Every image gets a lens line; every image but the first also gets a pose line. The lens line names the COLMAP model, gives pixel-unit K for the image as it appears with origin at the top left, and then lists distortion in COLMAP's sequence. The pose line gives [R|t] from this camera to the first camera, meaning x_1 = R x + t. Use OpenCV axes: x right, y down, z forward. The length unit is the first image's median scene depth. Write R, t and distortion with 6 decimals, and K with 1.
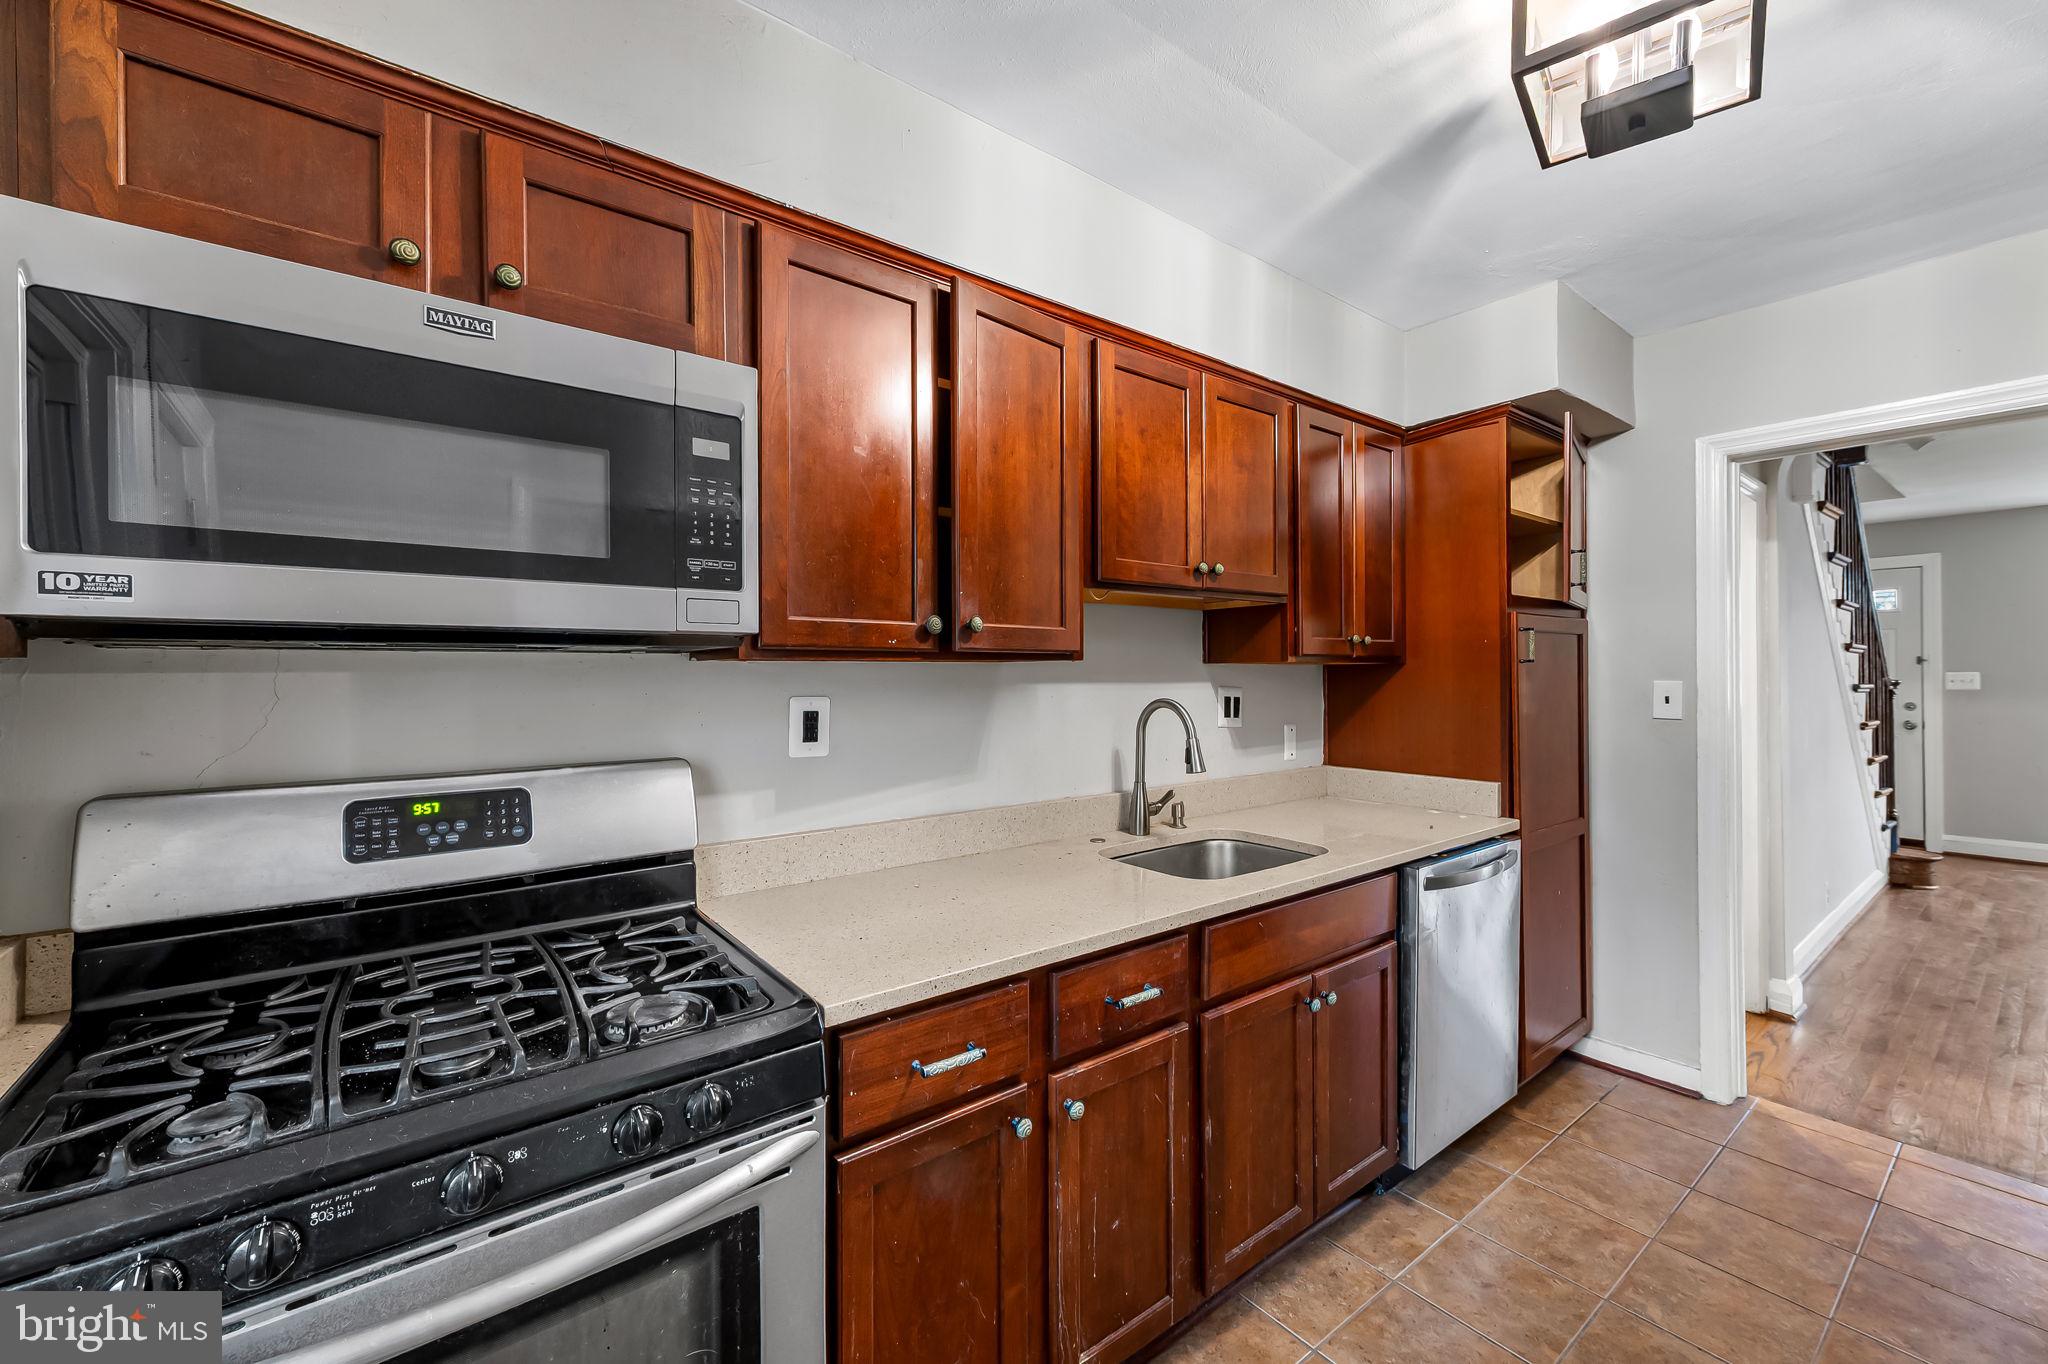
lens RADIAL K [[803.5, 0, 1026.0], [0, 803.5, 678.2], [0, 0, 1]] dist [0.005904, -0.000725]
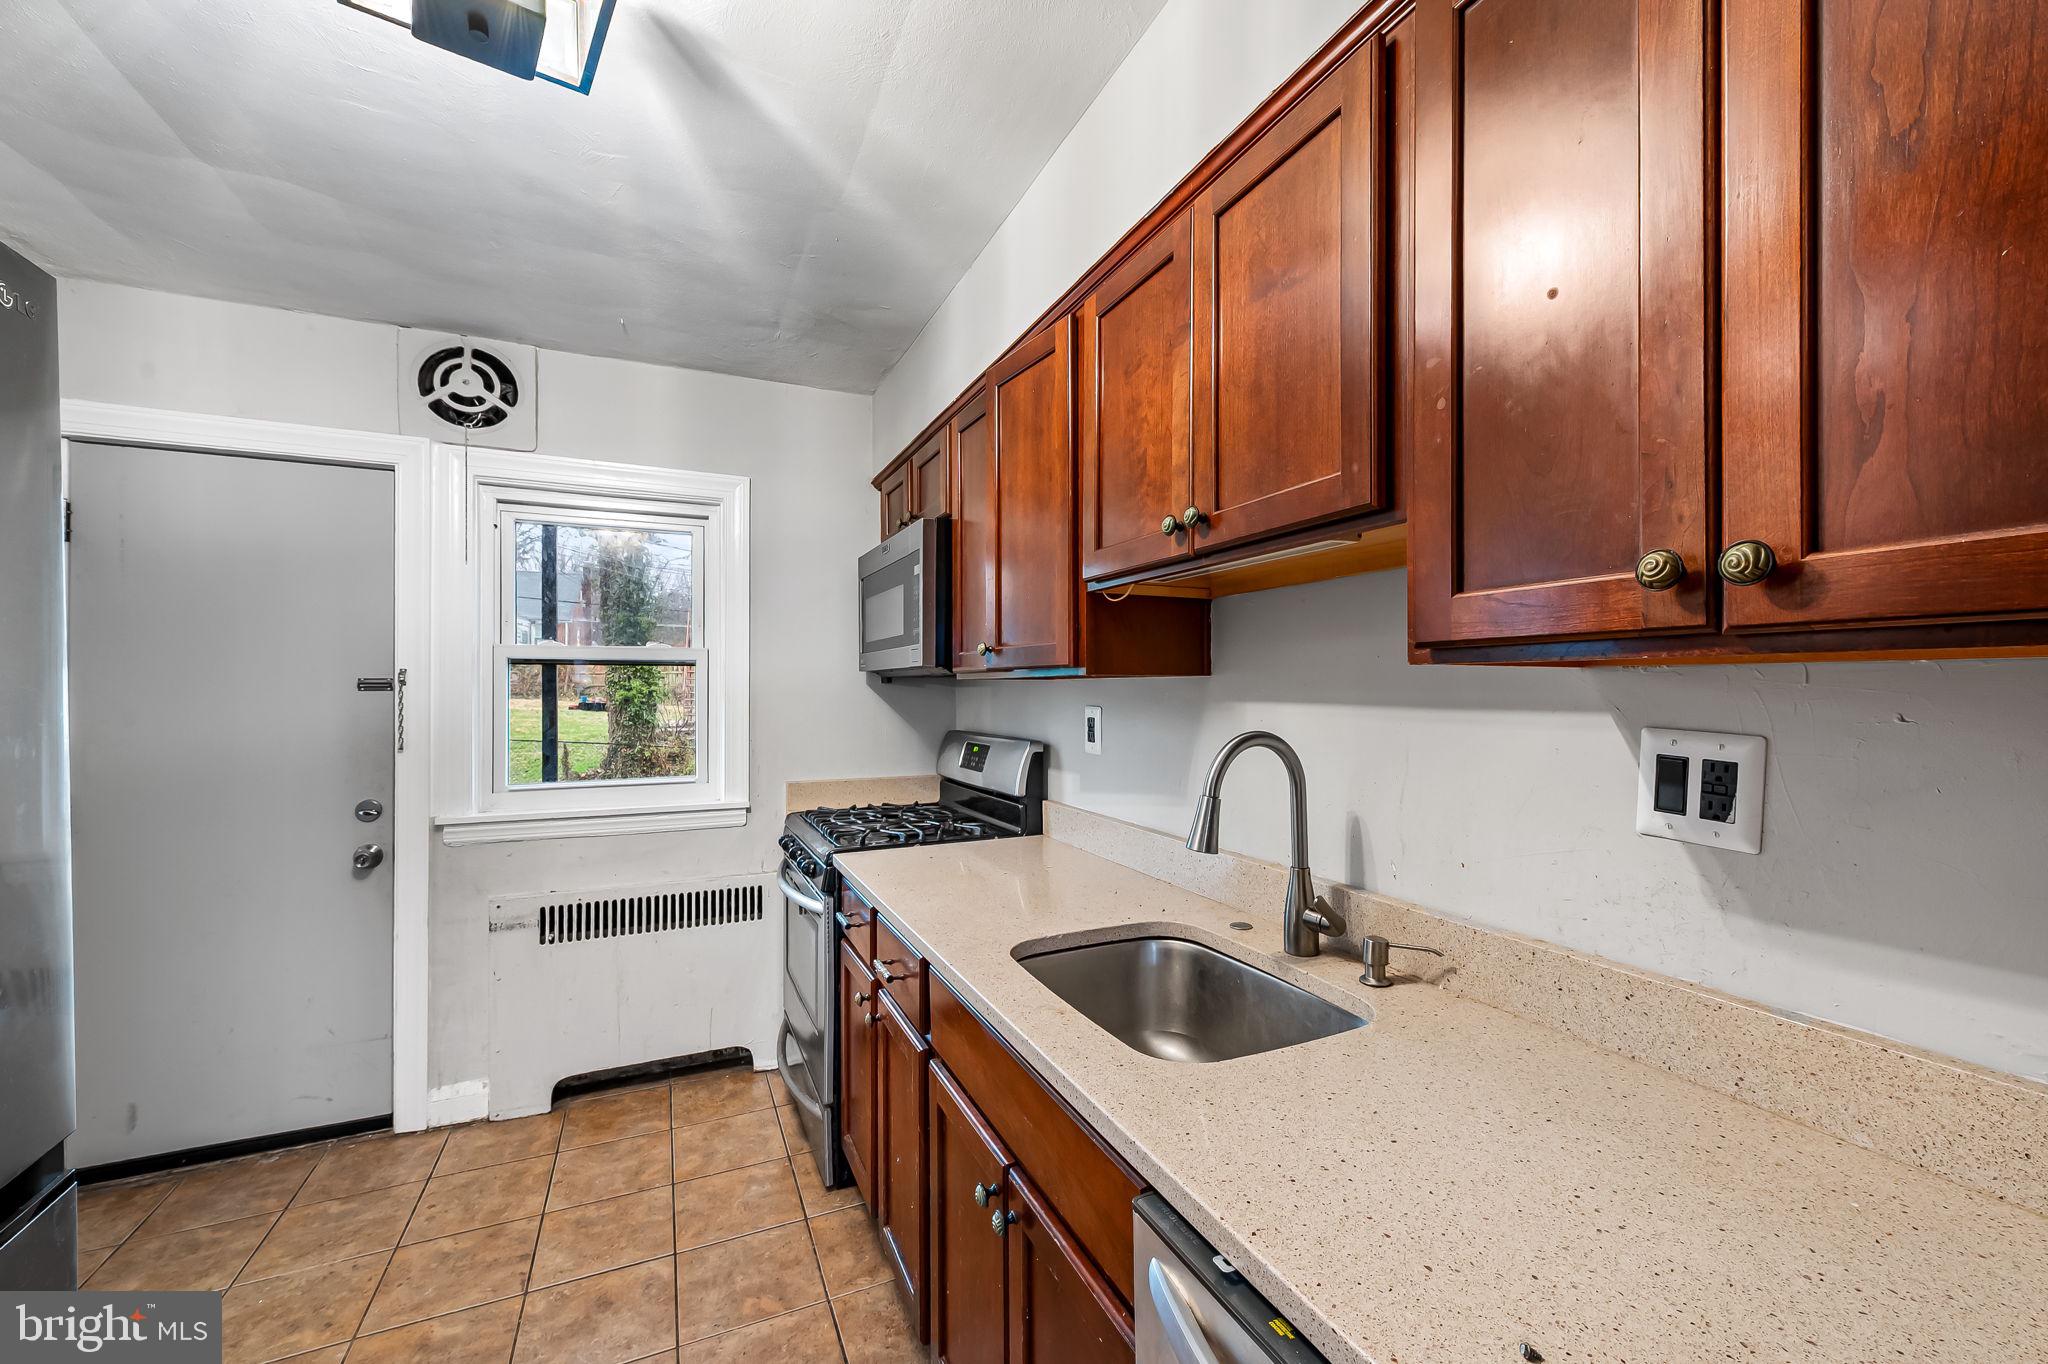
lens RADIAL K [[803.5, 0, 1031.2], [0, 803.5, 687.1], [0, 0, 1]] dist [0.005904, -0.000725]
pose [[-0.217868, 0.004309, -0.975969, 0.775581], [-0.001267, 0.999988, 0.004698, -0.010564], [0.975978, 0.002260, -0.217859, 0.925828]]
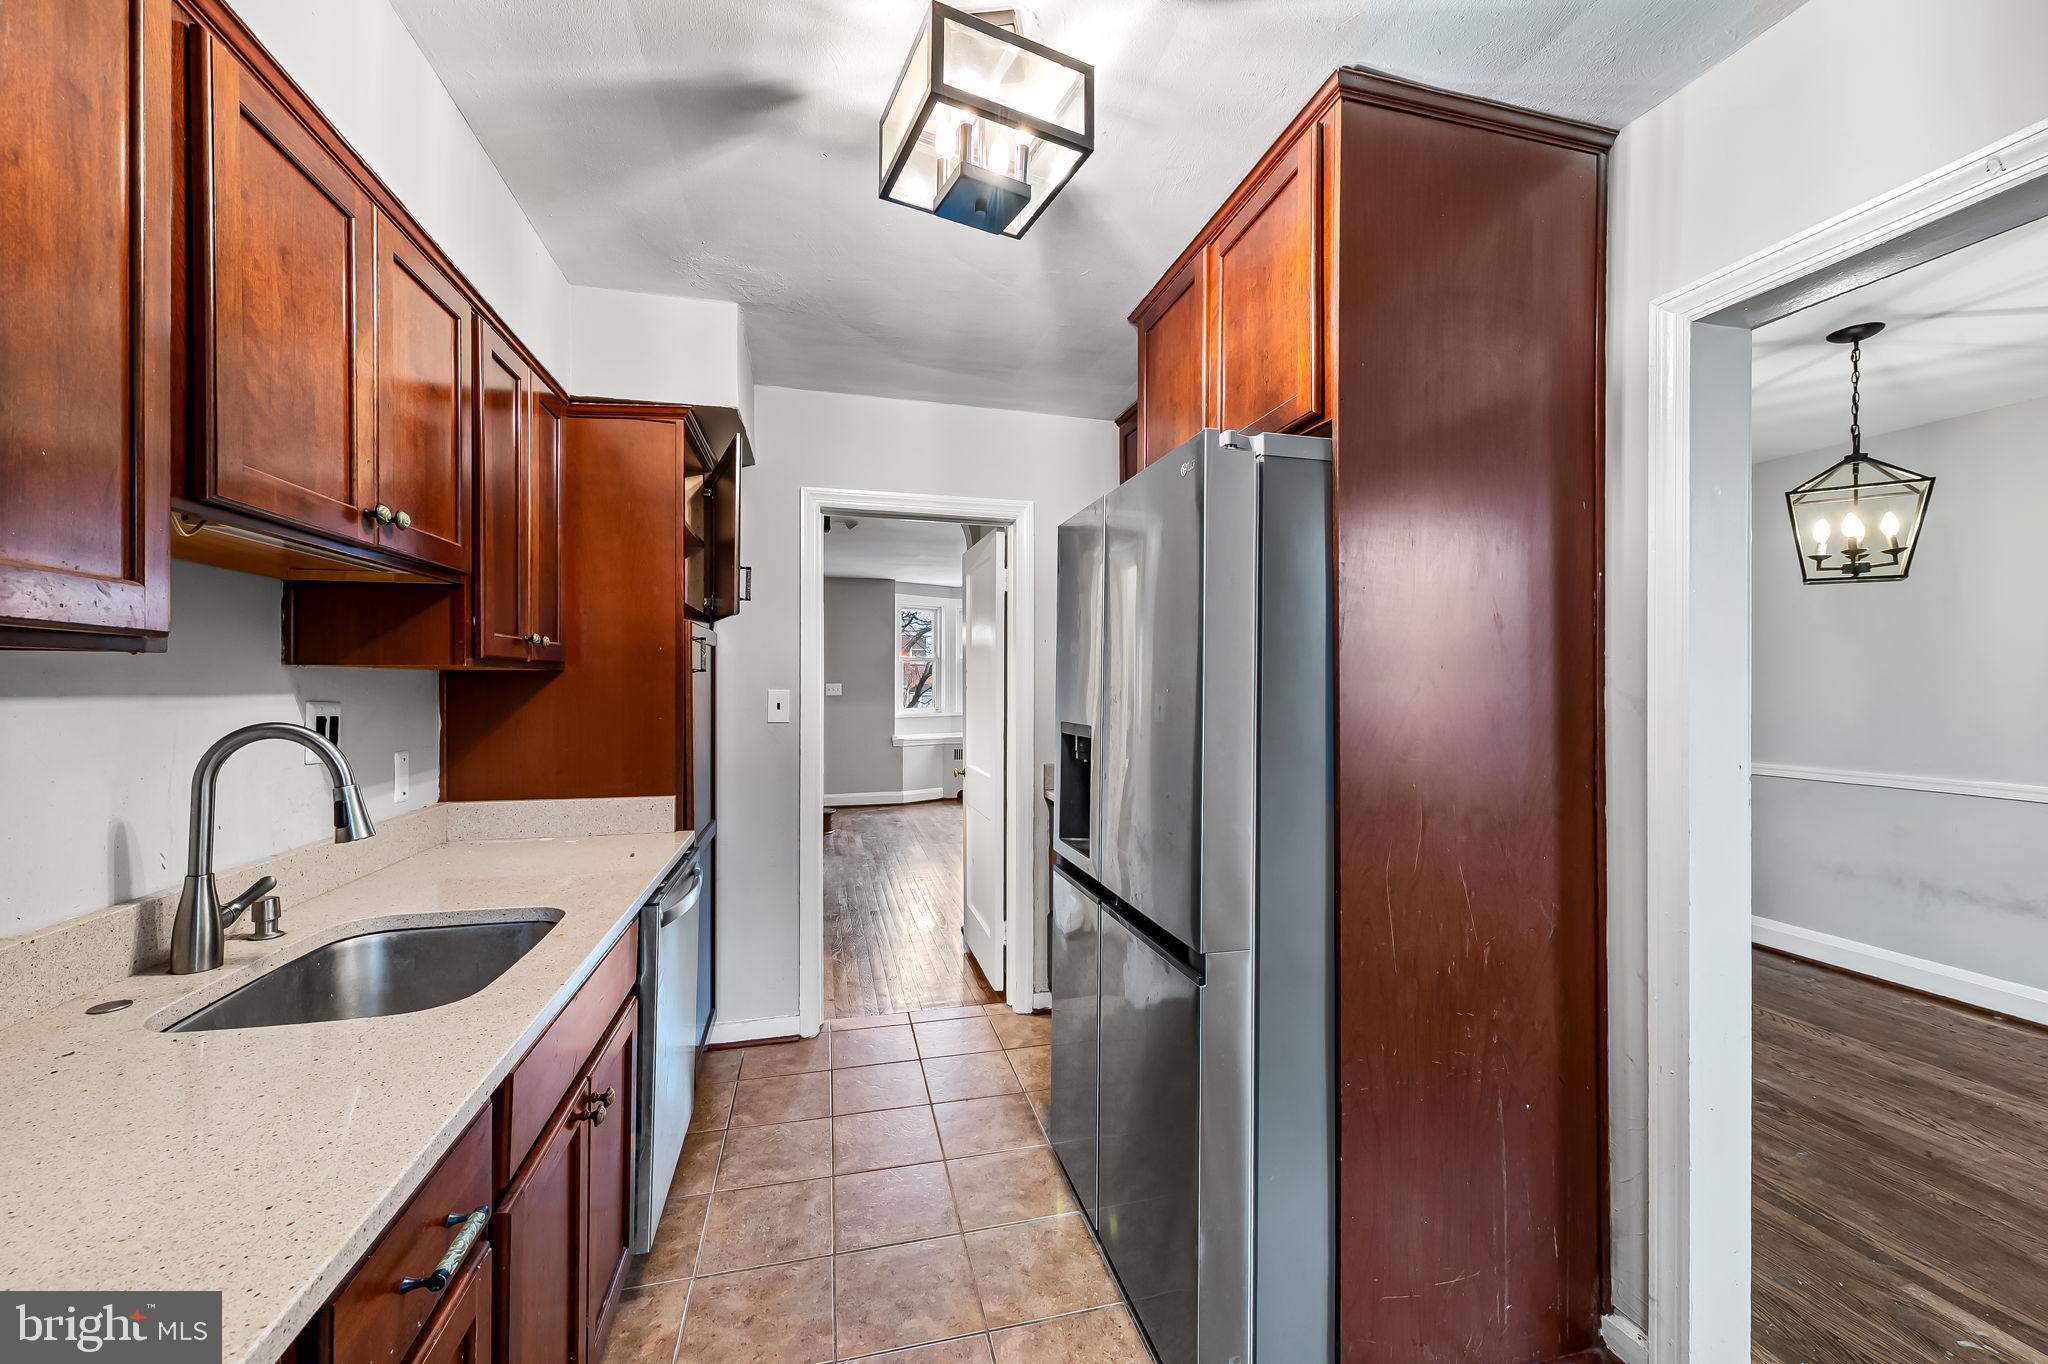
lens RADIAL K [[803.5, 0, 1024.8], [0, 803.5, 682.7], [0, 0, 1]] dist [0.005904, -0.000725]
pose [[0.392191, 0.005046, 0.919870, -0.147534], [0.000683, 0.999983, -0.005777, -0.000048], [-0.919884, 0.002894, 0.392181, 0.254671]]
